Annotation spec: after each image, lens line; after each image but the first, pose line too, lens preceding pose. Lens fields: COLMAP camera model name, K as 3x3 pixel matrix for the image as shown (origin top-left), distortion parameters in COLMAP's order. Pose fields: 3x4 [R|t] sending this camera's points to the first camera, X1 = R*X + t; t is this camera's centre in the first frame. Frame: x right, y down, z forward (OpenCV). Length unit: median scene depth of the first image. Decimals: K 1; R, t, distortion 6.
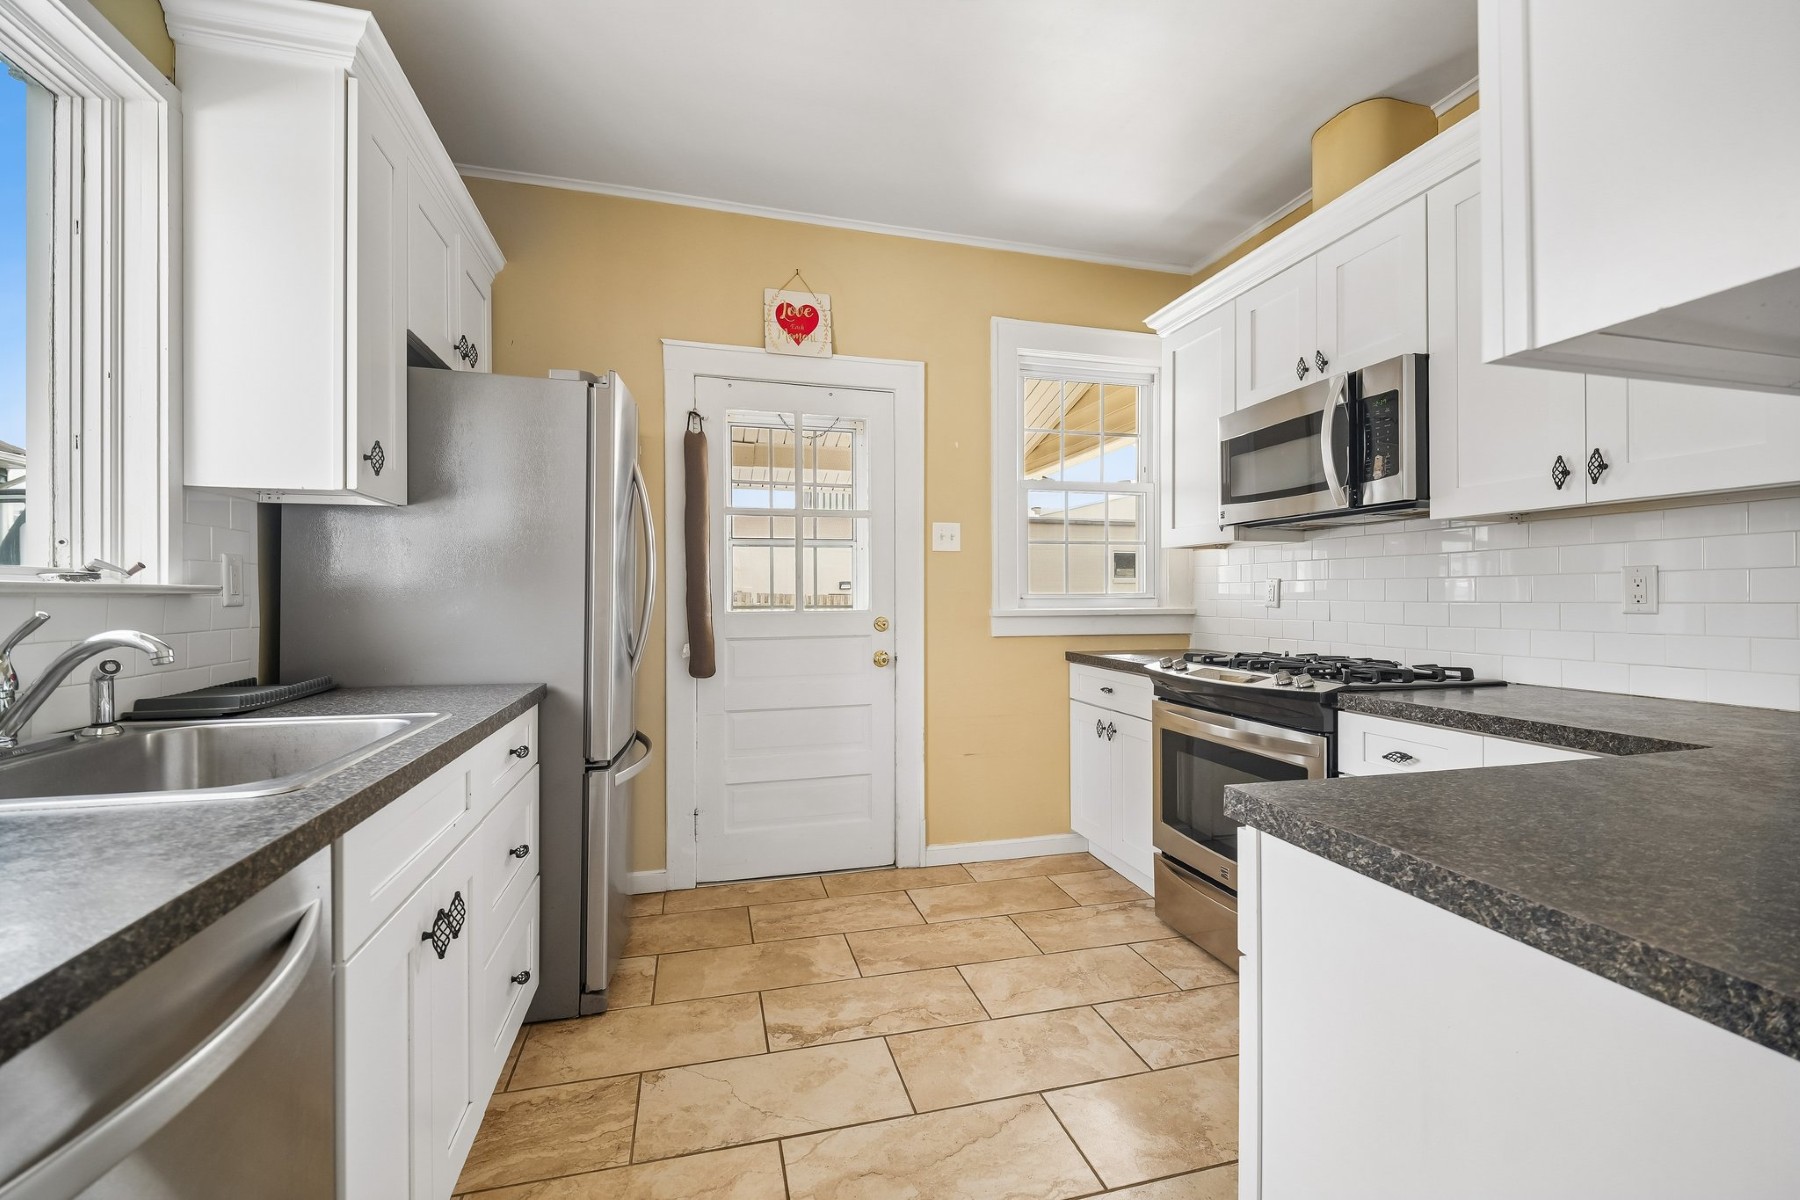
lens RADIAL K [[761.5, 0, 895.2], [0, 761.5, 584.1], [0, 0, 1]] dist [0.025870, -0.014721]
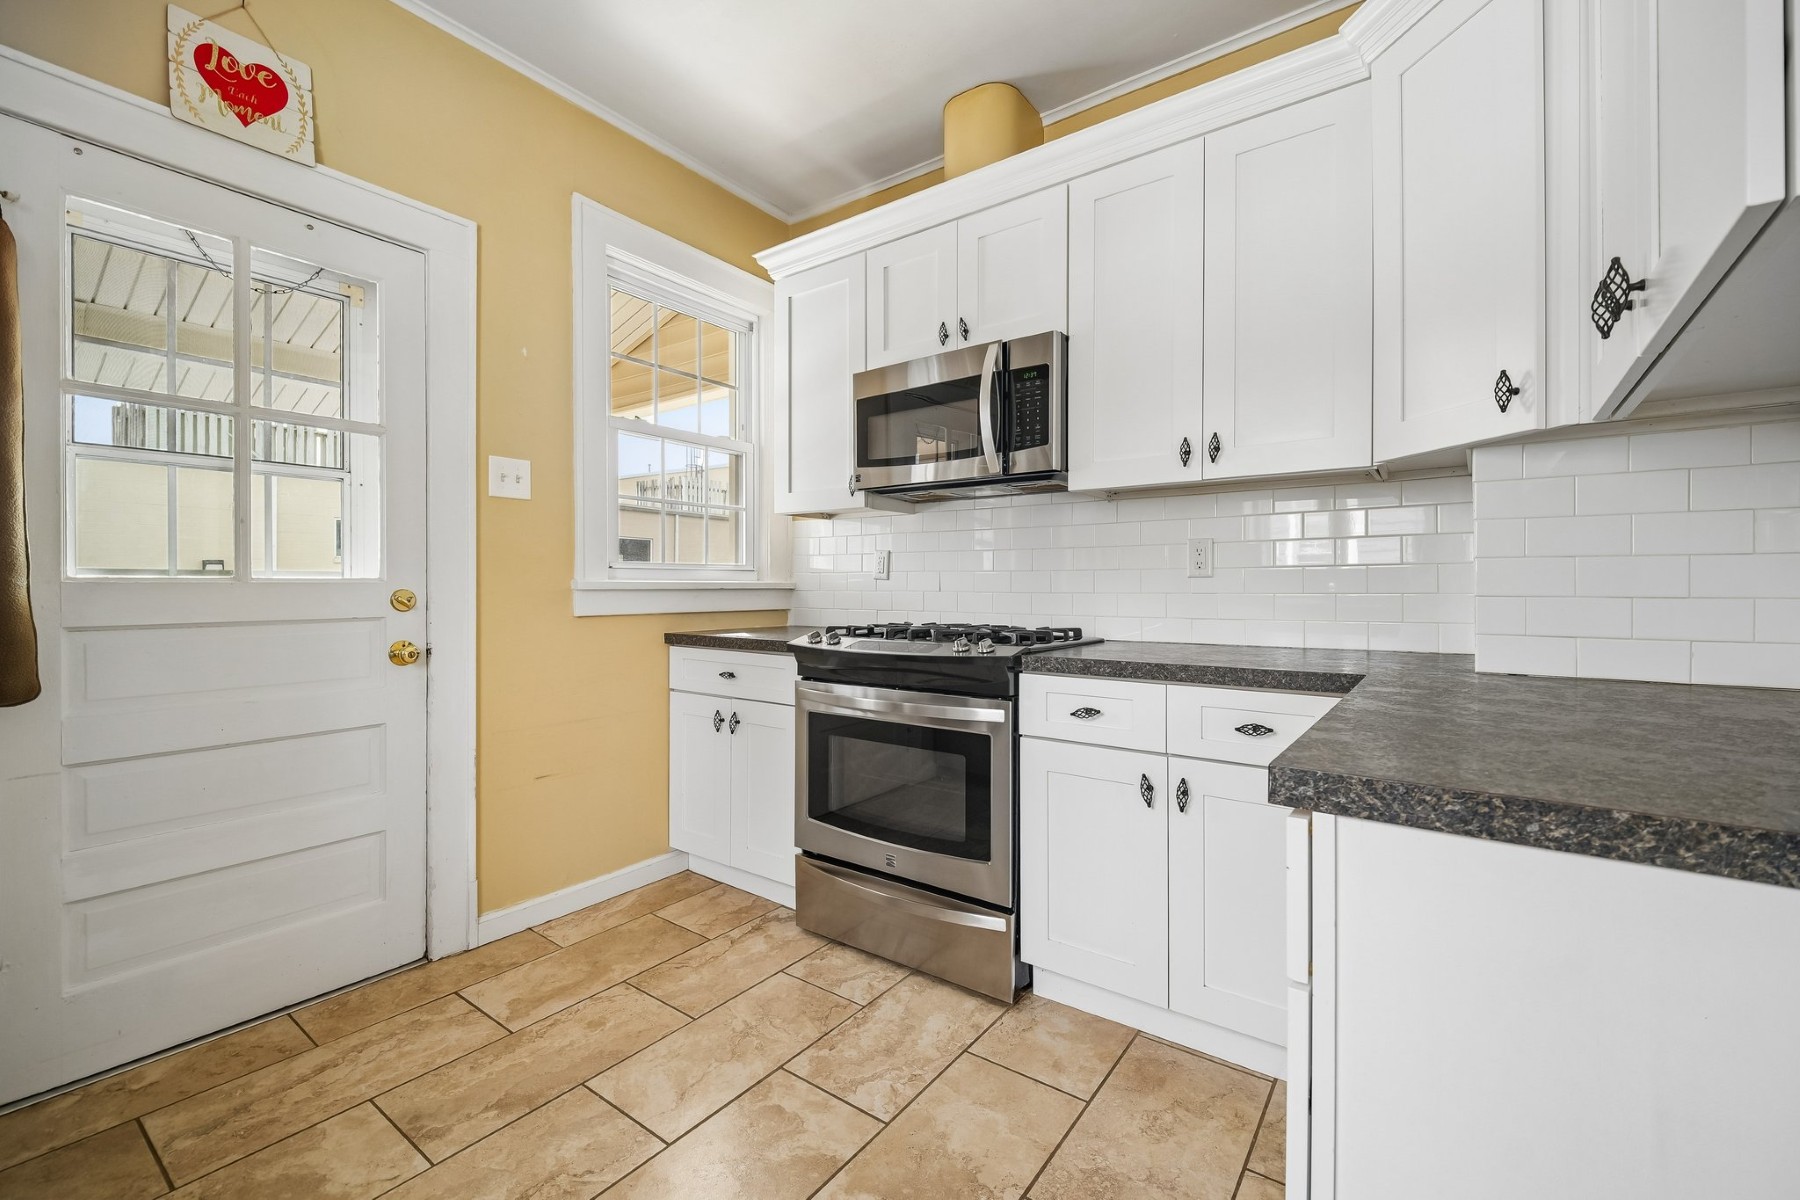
lens RADIAL K [[761.5, 0, 895.2], [0, 761.5, 584.1], [0, 0, 1]] dist [0.025870, -0.014721]
pose [[0.775527, 0.006647, 0.631279, -0.125920], [-0.013333, 0.999894, 0.005852, 0.033912], [-0.631173, -0.012955, 0.775534, 0.250604]]
